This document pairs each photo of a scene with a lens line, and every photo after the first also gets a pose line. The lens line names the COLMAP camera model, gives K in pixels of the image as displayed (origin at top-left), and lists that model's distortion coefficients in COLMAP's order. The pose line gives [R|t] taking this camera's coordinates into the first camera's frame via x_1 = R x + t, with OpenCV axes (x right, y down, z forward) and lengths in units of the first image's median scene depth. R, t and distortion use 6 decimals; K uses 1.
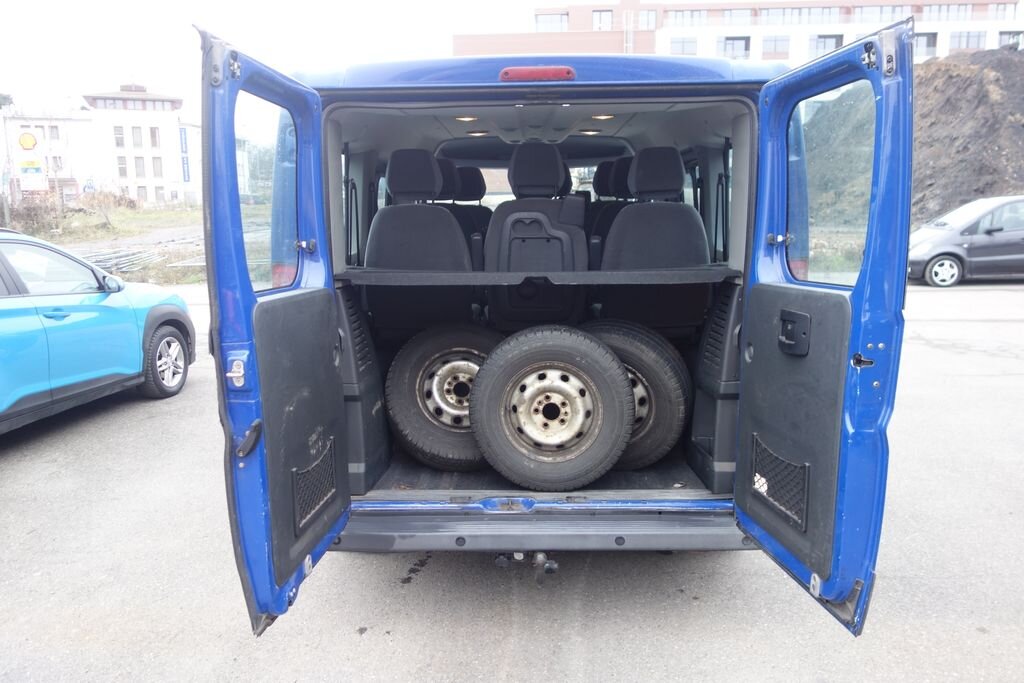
lens RADIAL K [[817.9, 0, 509.6], [0, 817.9, 343.1], [0, 0, 1]] dist [-0.005647, 0.008737]
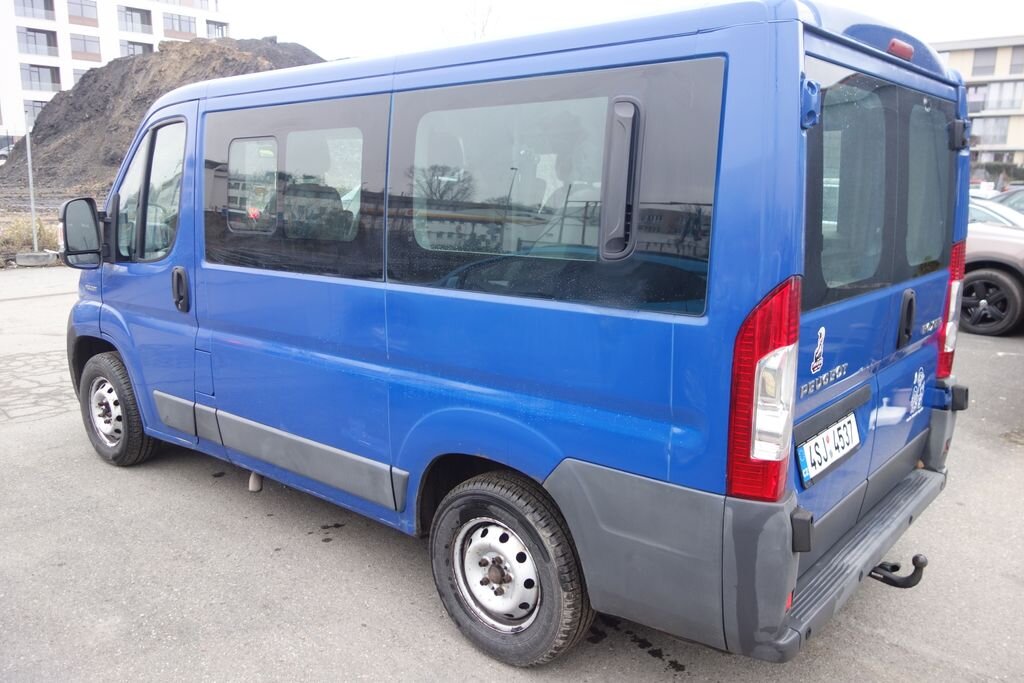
lens RADIAL K [[817.9, 0, 512.1], [0, 817.9, 342.7], [0, 0, 1]] dist [-0.005647, 0.008737]
pose [[0.621446, -0.137466, 0.771303, -0.390142], [0.115874, 0.989786, 0.083044, -0.051121], [-0.774841, 0.037766, 0.631027, 0.301767]]
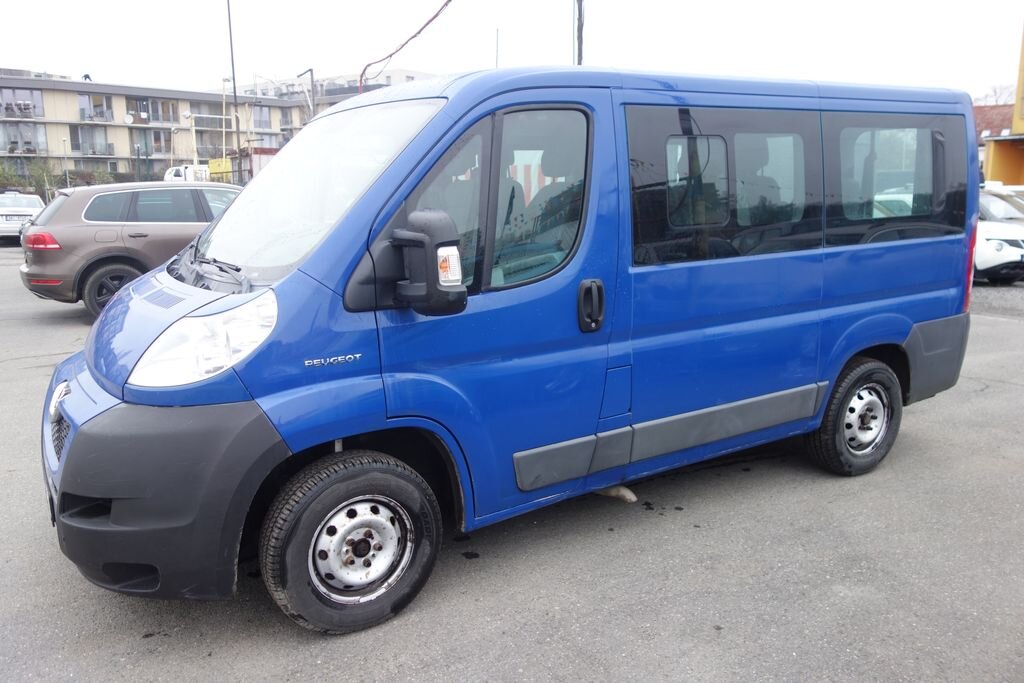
lens RADIAL K [[817.9, 0, 509.3], [0, 817.9, 344.3], [0, 0, 1]] dist [-0.005647, 0.008737]
pose [[-0.558479, -0.141853, 0.817299, -1.054470], [0.157817, 0.949105, 0.272570, -1.265170], [-0.814368, 0.281208, -0.507669, 7.765258]]
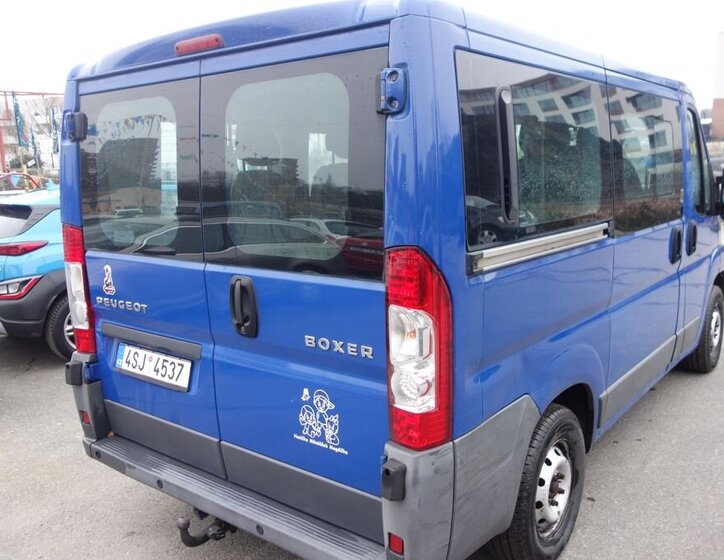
lens RADIAL K [[670.5, 0, 356.6], [0, 670.5, 275.7], [0, 0, 1]] dist [-0.001207, 0.000000]
pose [[0.796765, 0.088663, -0.597749, 0.274937], [-0.074251, 0.996046, 0.048769, -0.040918], [0.599710, 0.005526, 0.800198, 0.182434]]
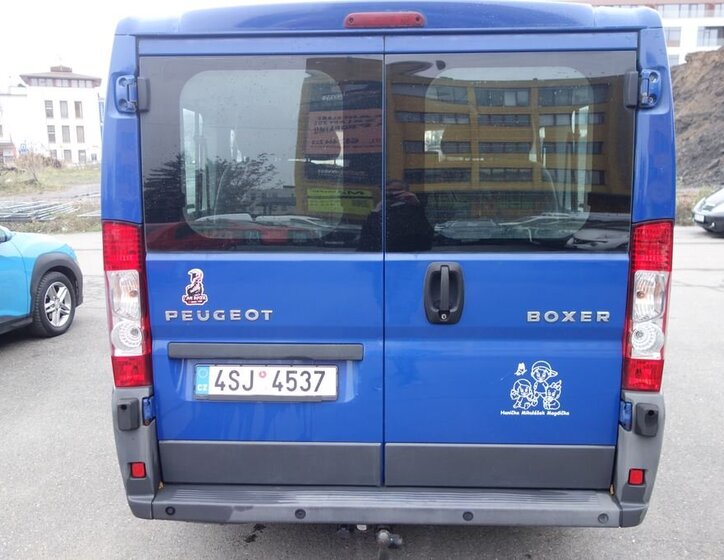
lens RADIAL K [[670.5, 0, 361.3], [0, 670.5, 281.3], [0, 0, 1]] dist [-0.001207, 0.000000]
pose [[0.999900, 0.008628, -0.011240, 0.007292], [-0.008619, 0.999963, 0.000806, -0.012292], [0.011246, -0.000709, 0.999937, 0.091492]]
